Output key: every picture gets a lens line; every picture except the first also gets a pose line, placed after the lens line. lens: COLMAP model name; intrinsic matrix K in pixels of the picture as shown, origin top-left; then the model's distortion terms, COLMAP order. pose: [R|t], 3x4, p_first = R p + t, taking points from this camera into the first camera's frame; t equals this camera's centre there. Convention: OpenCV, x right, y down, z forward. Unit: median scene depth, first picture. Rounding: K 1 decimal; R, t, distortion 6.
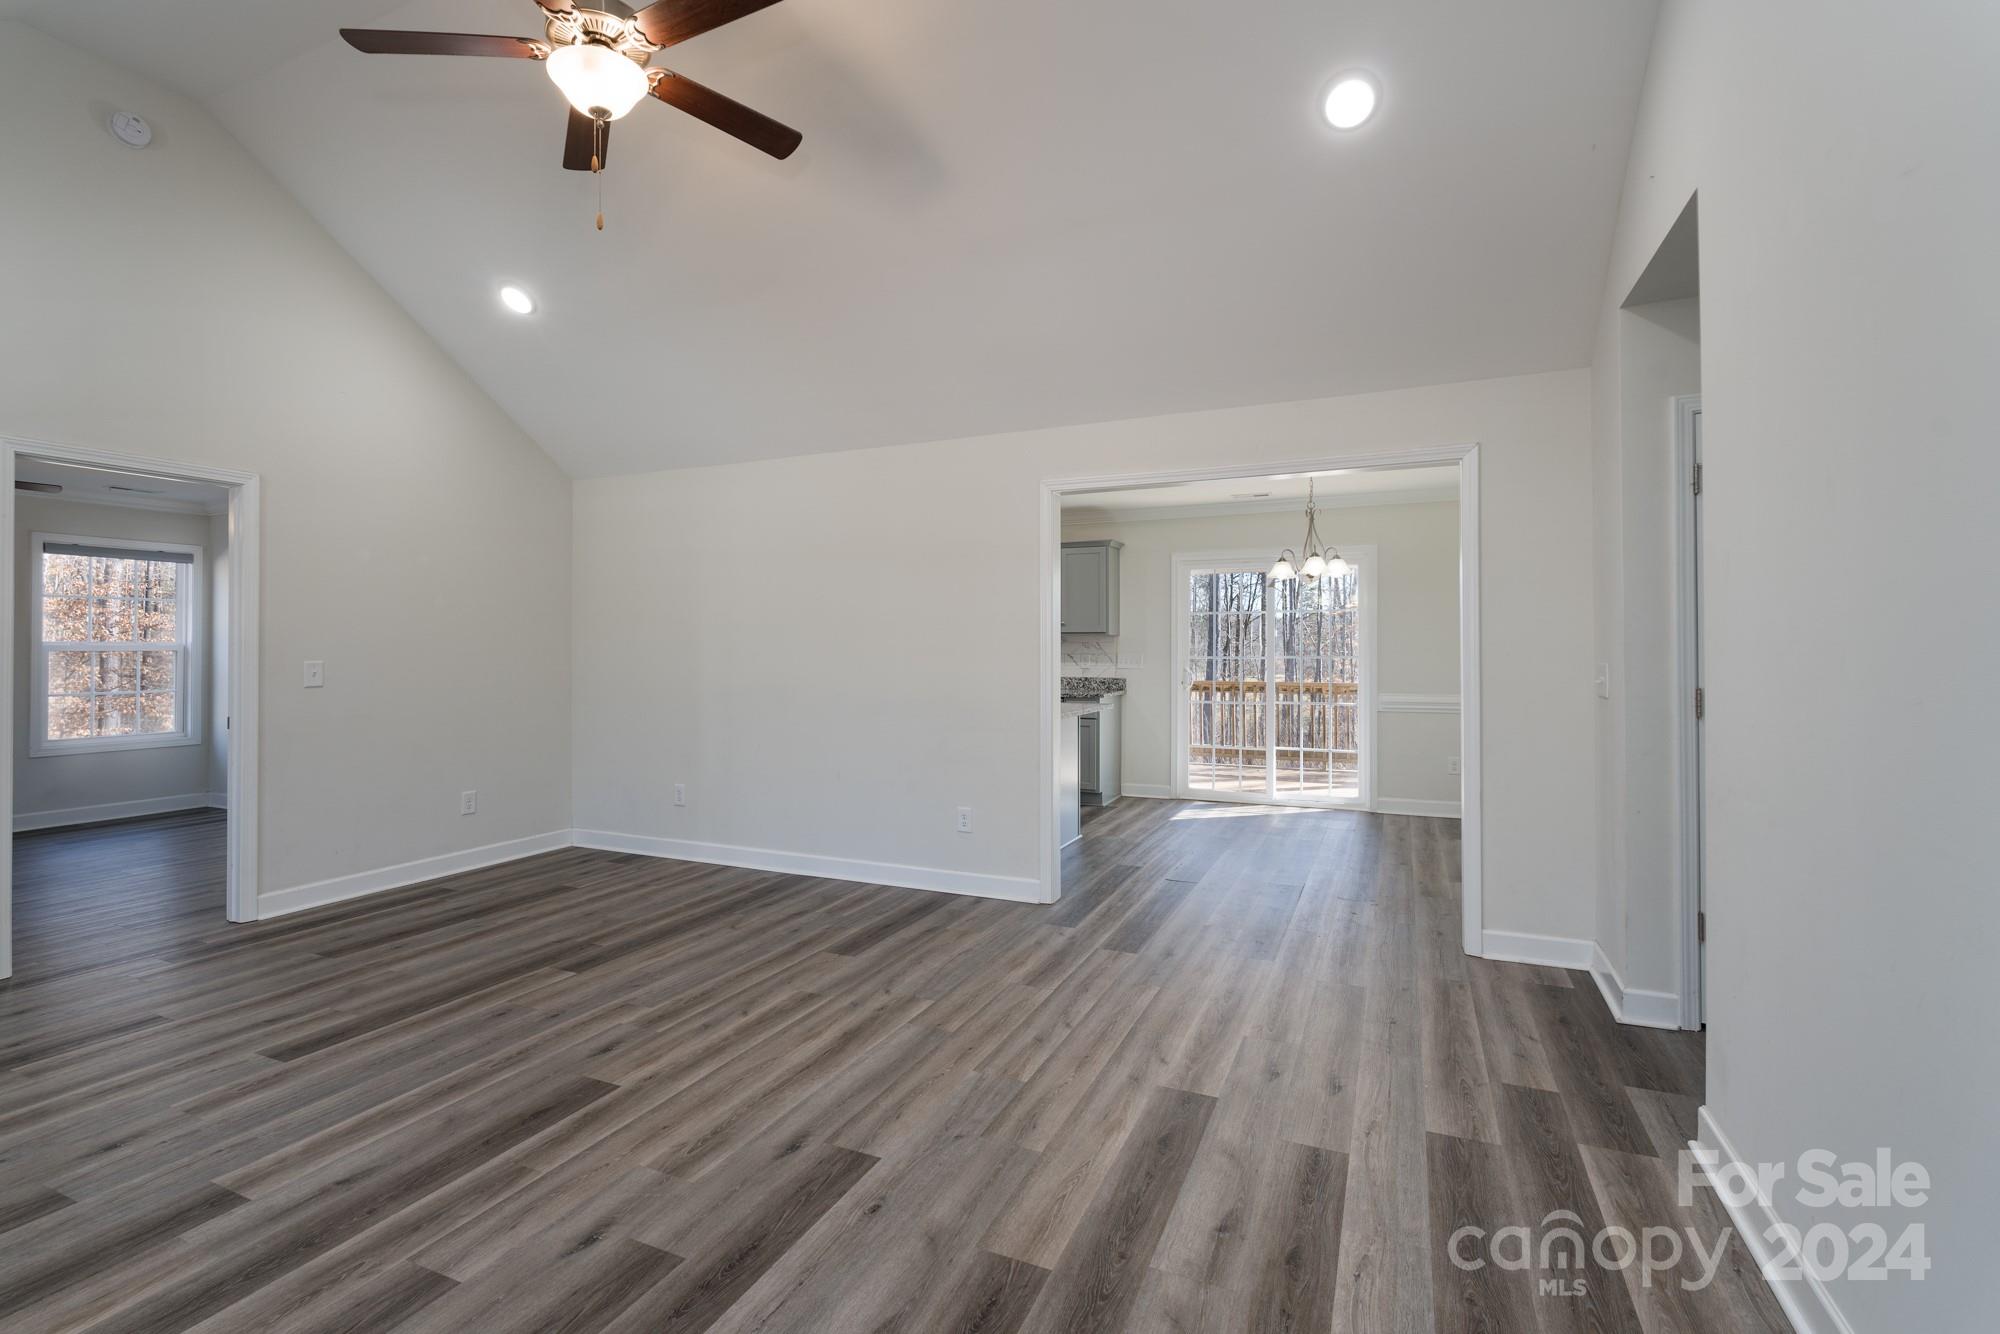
lens RADIAL K [[899.2, 0, 1001.4], [0, 899.2, 655.4], [0, 0, 1]] dist [-0.007797, 0.000280]
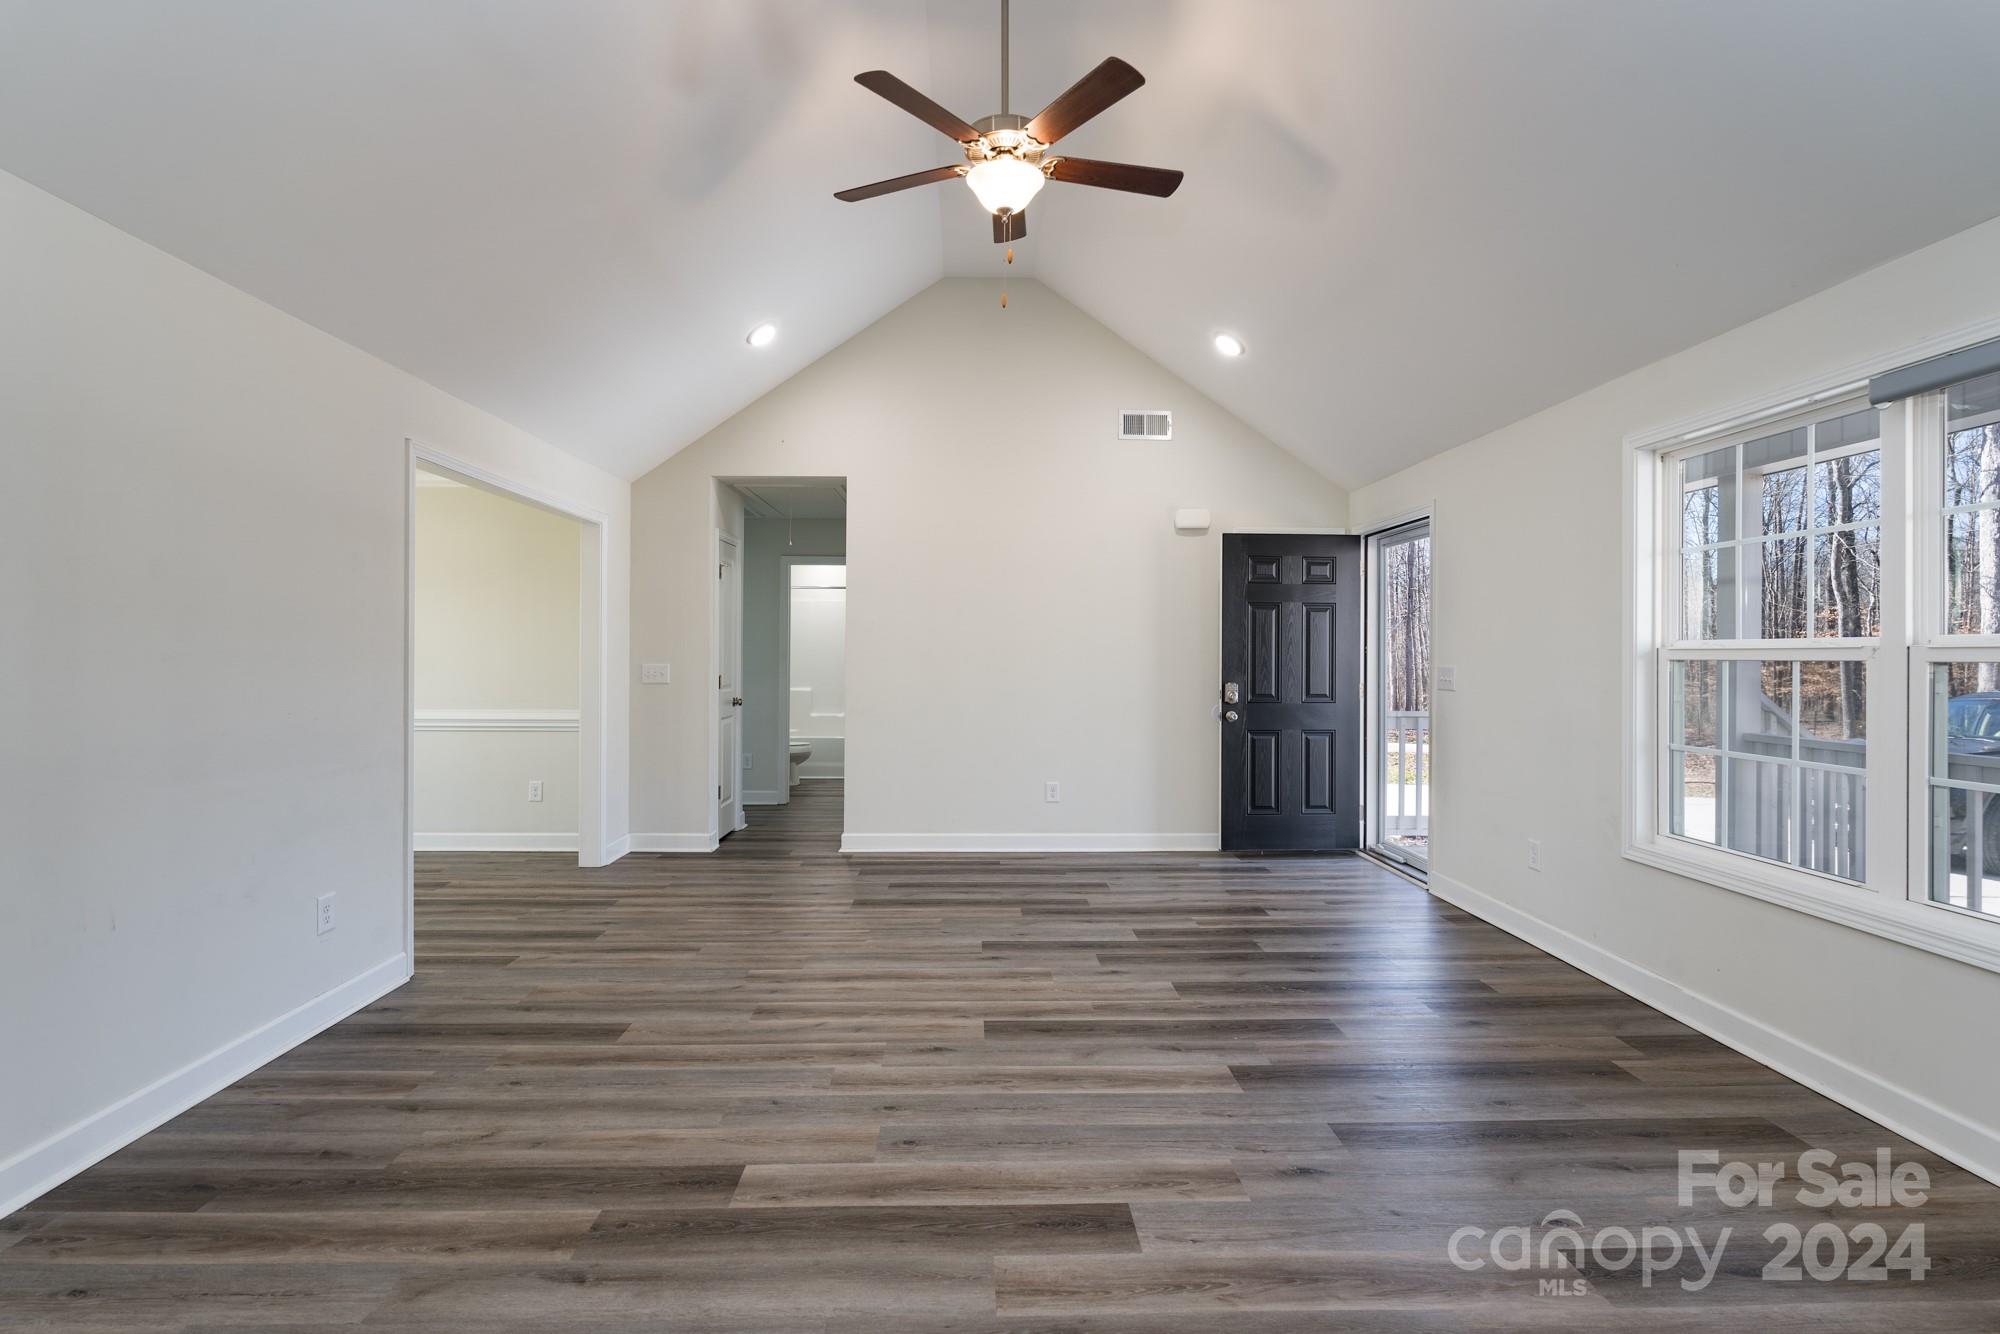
lens RADIAL K [[909.4, 0, 993.1], [0, 909.4, 653.0], [0, 0, 1]] dist [-0.016365, -0.000082]
pose [[-0.432264, 0.001211, 0.901746, -1.240855], [0.004113, 0.999991, 0.000629, -0.009326], [-0.901738, 0.003981, -0.432266, 1.231385]]
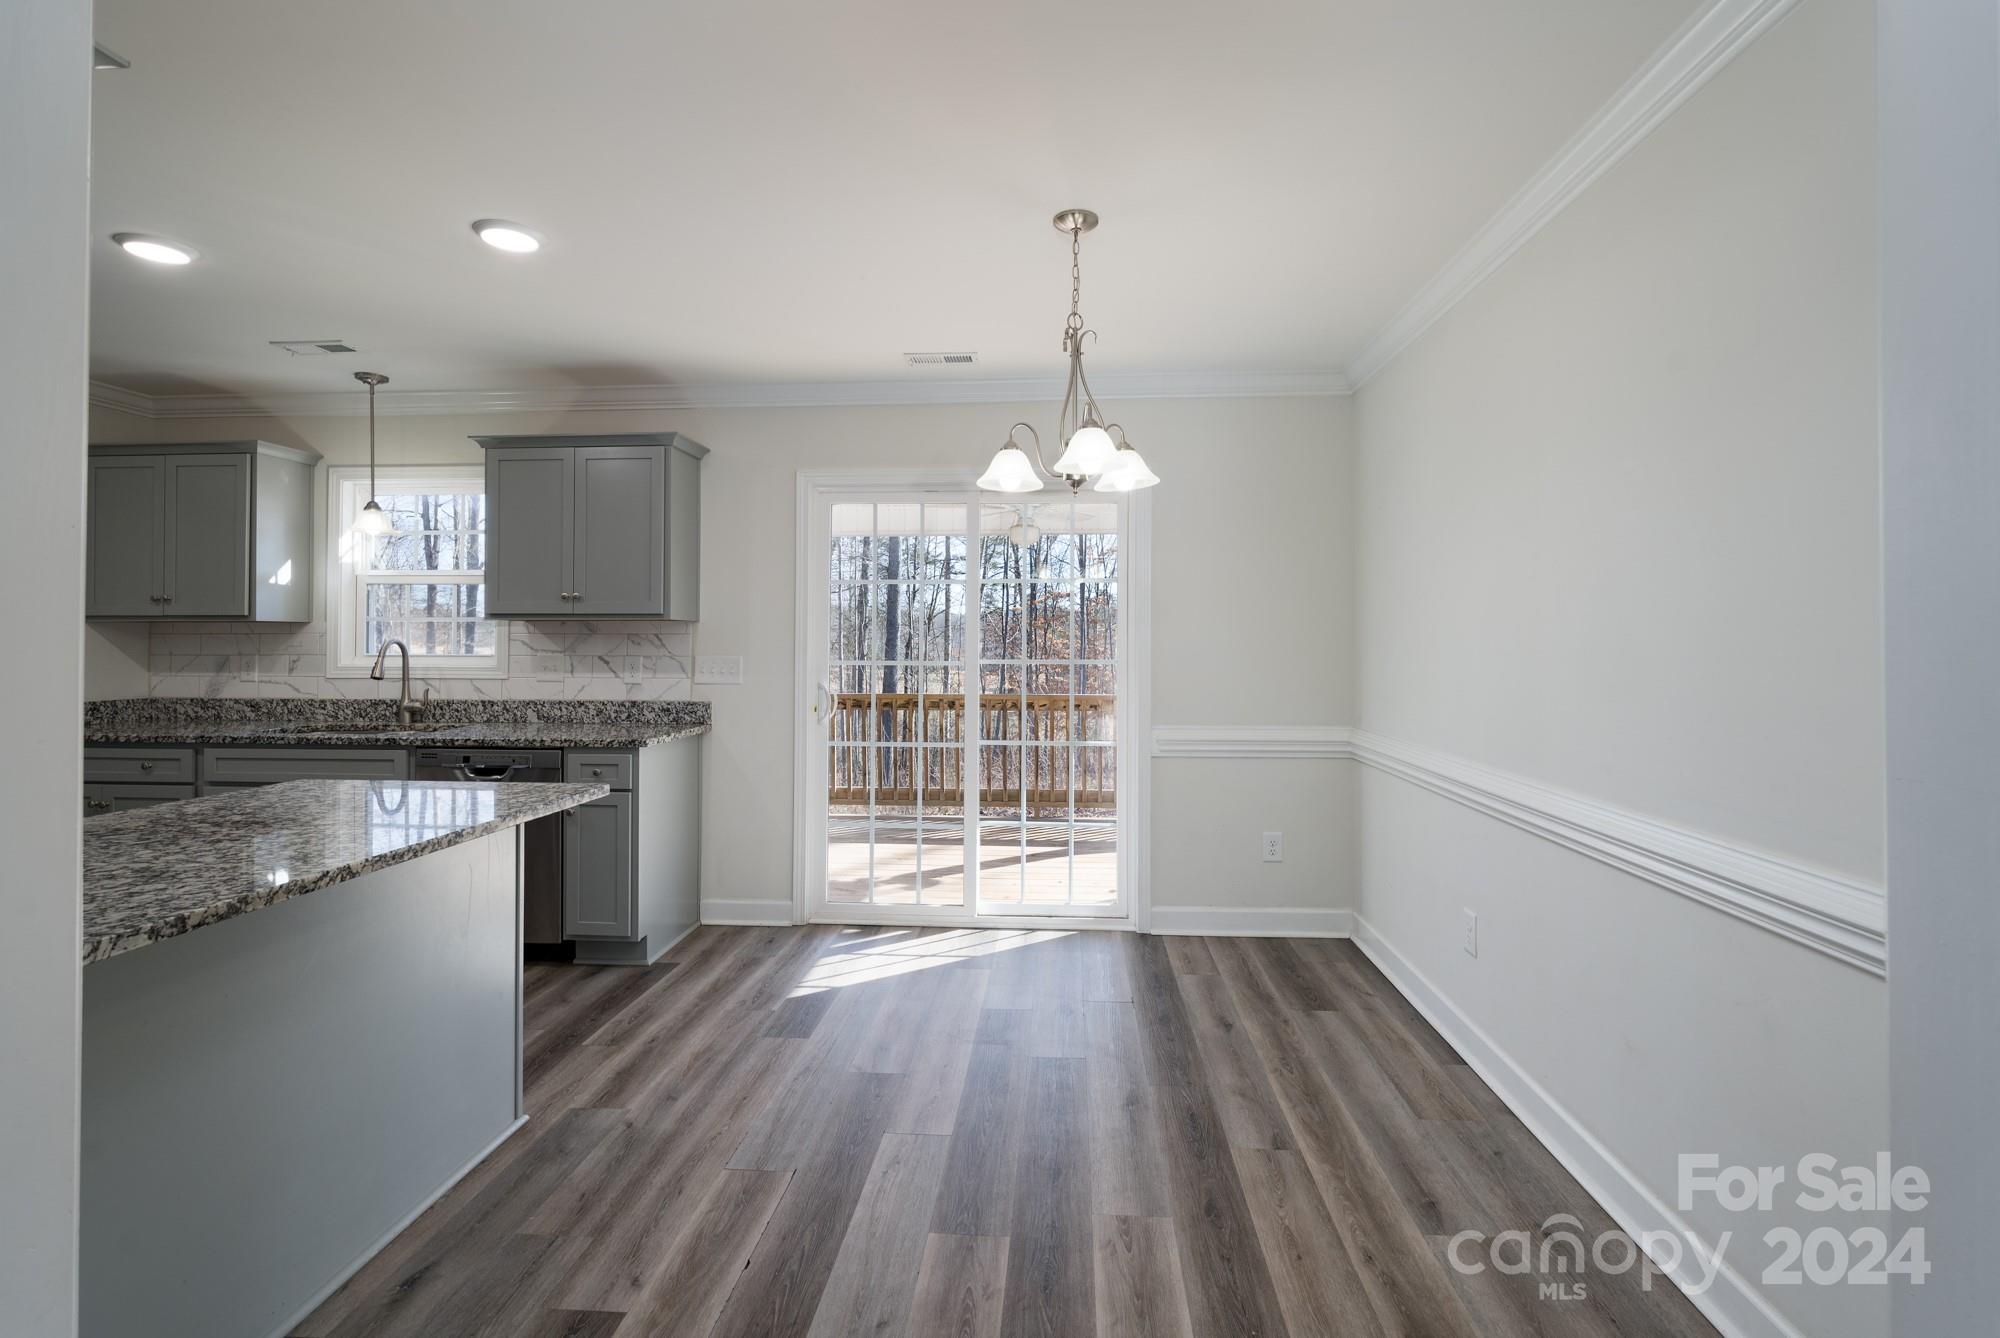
lens RADIAL K [[923.7, 0, 1010.3], [0, 923.7, 627.3], [0, 0, 1]] dist [0.000168, 0.000229]
pose [[0.938194, 0.008550, 0.346005, 0.276791], [0.000813, 0.999638, -0.026908, -0.009010], [-0.346110, 0.025526, 0.937847, 1.020051]]
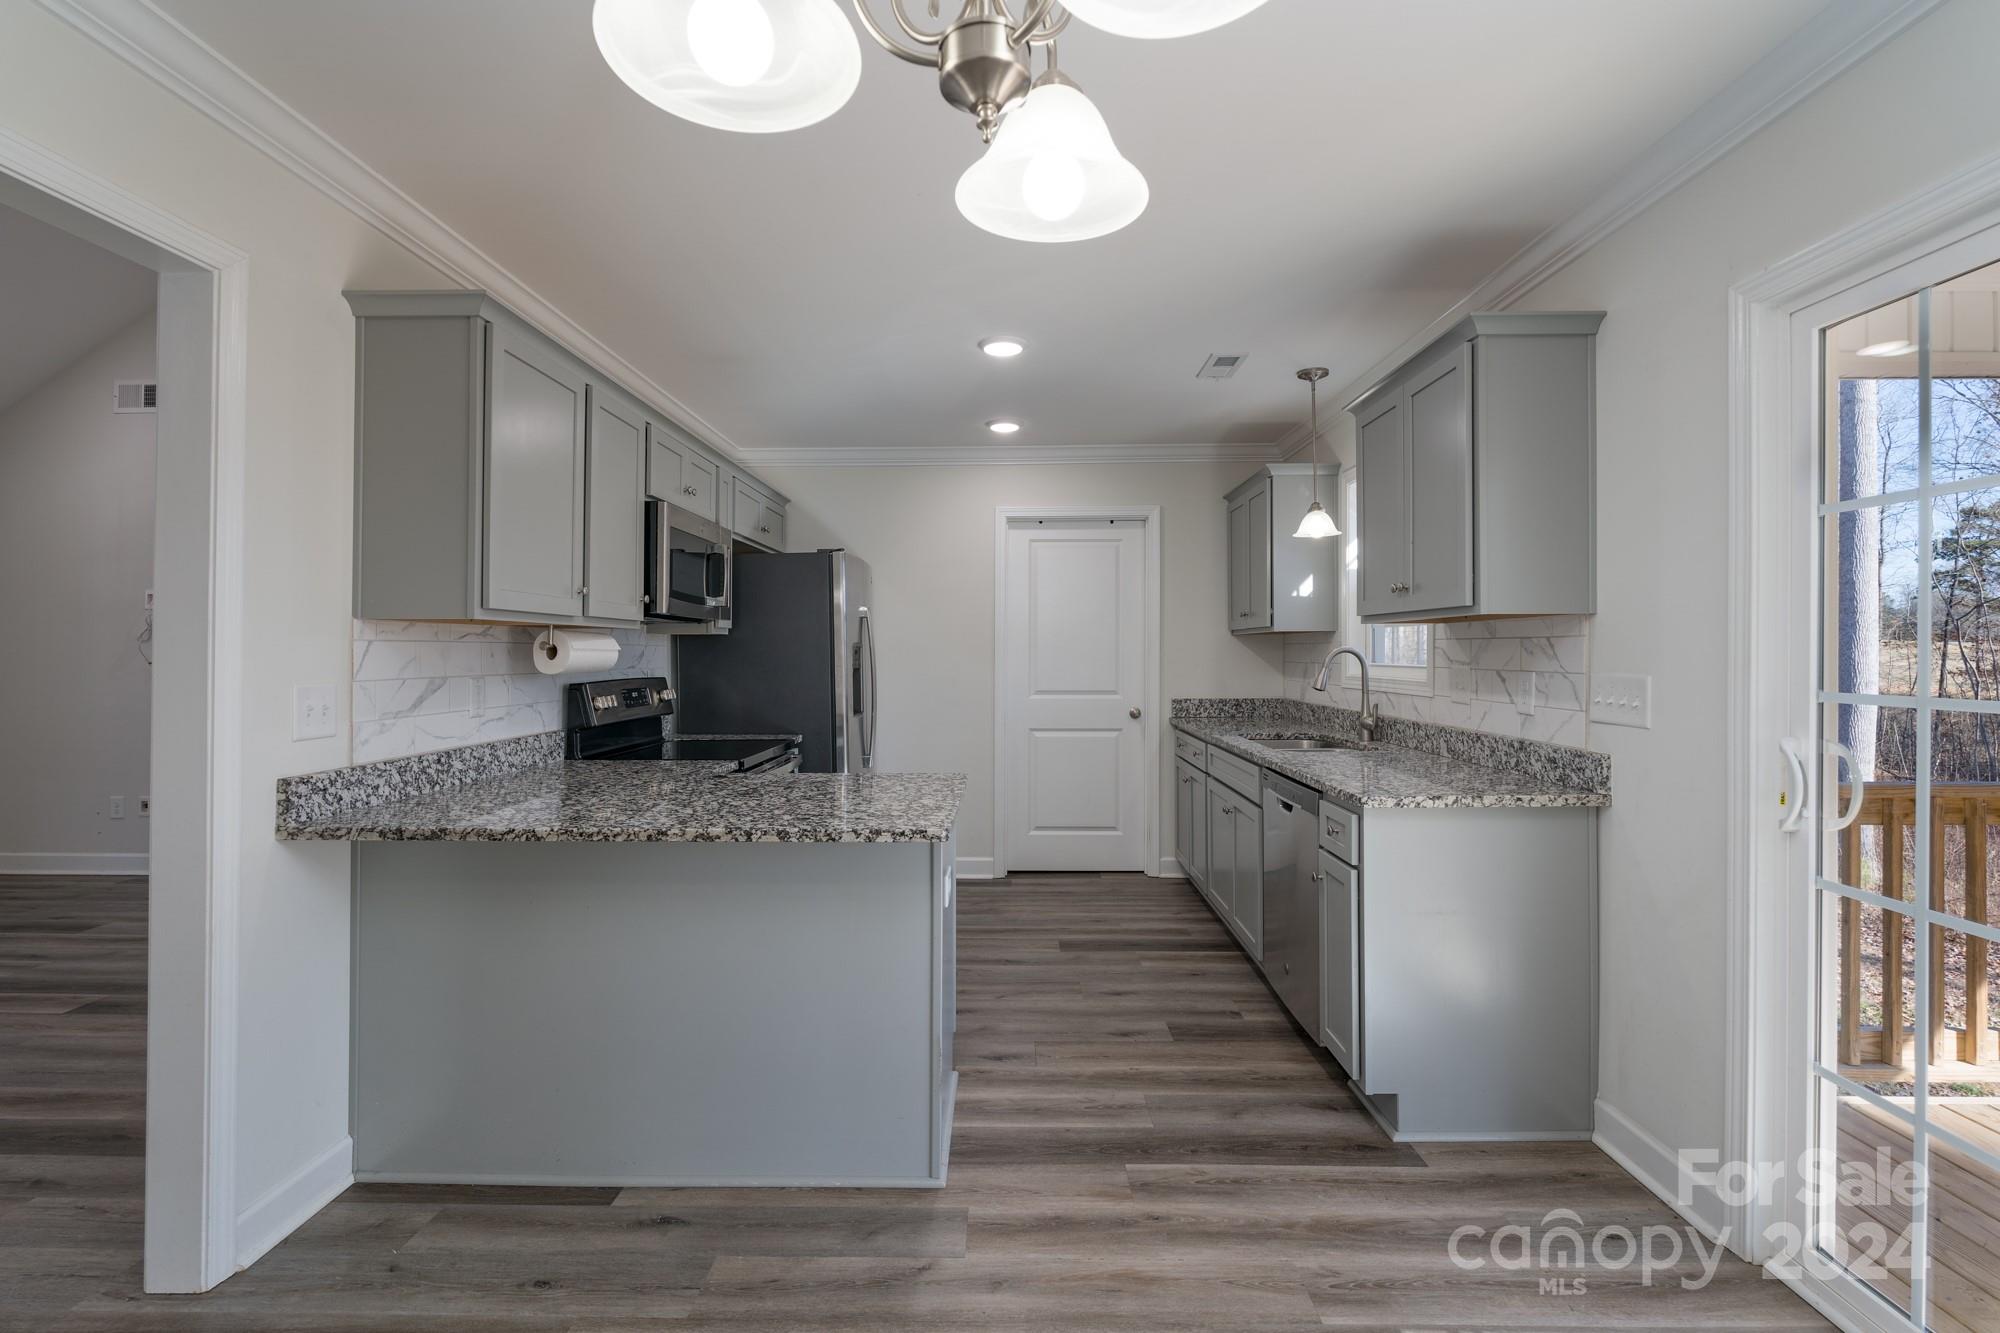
lens RADIAL K [[902.3, 0, 996.5], [0, 902.3, 638.8], [0, 0, 1]] dist [-0.002646, -0.000288]
pose [[0.387776, -0.012682, -0.921666, 0.810735], [-0.007003, 0.999836, -0.016704, -0.016690], [0.921727, 0.012932, 0.387624, 1.667834]]
